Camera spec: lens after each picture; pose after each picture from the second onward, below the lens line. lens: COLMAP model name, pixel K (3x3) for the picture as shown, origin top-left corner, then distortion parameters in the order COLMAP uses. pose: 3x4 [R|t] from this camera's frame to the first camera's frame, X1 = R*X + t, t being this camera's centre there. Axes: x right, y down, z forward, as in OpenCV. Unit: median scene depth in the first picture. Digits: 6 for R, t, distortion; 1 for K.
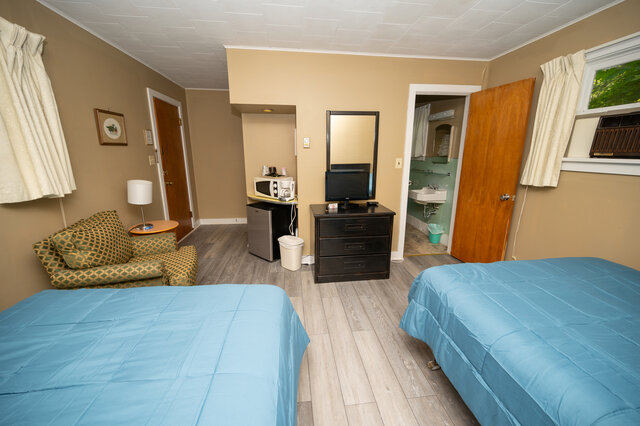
lens RADIAL K [[248.3, 0, 318.8], [0, 248.3, 209.0], [0, 0, 1]] dist [-0.001304, -0.000311]
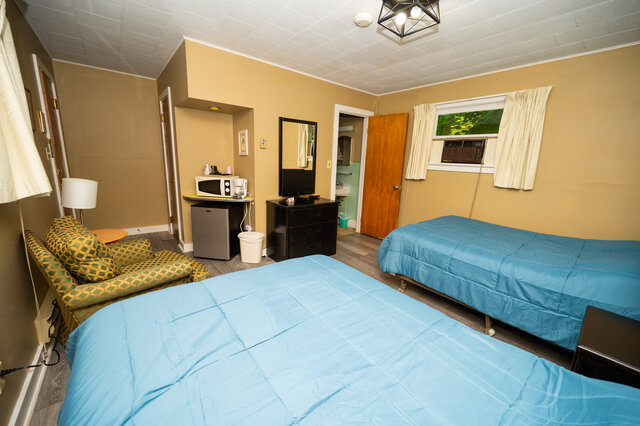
lens RADIAL K [[248.3, 0, 318.8], [0, 248.3, 209.0], [0, 0, 1]] dist [-0.001304, -0.000311]
pose [[0.849896, -0.072756, 0.521903, -0.421255], [0.080908, 0.996696, 0.007189, 0.031541], [-0.520702, 0.036116, 0.852974, -0.049851]]
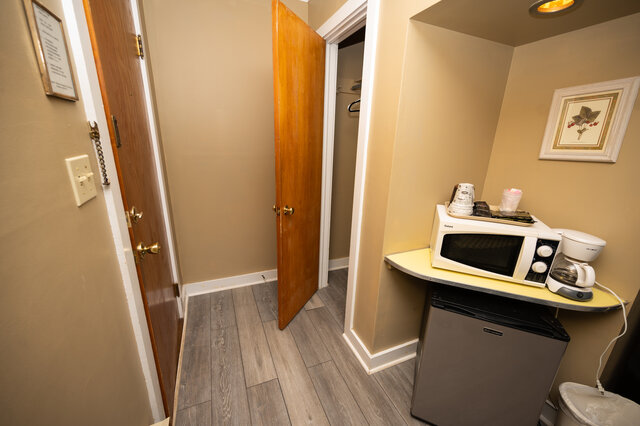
lens RADIAL K [[248.3, 0, 318.8], [0, 248.3, 209.0], [0, 0, 1]] dist [-0.001304, -0.000311]
pose [[0.958331, -0.055044, 0.280307, -0.596150], [0.038972, 0.997278, 0.062596, -0.195700], [-0.282990, -0.049063, 0.957867, 0.829289]]
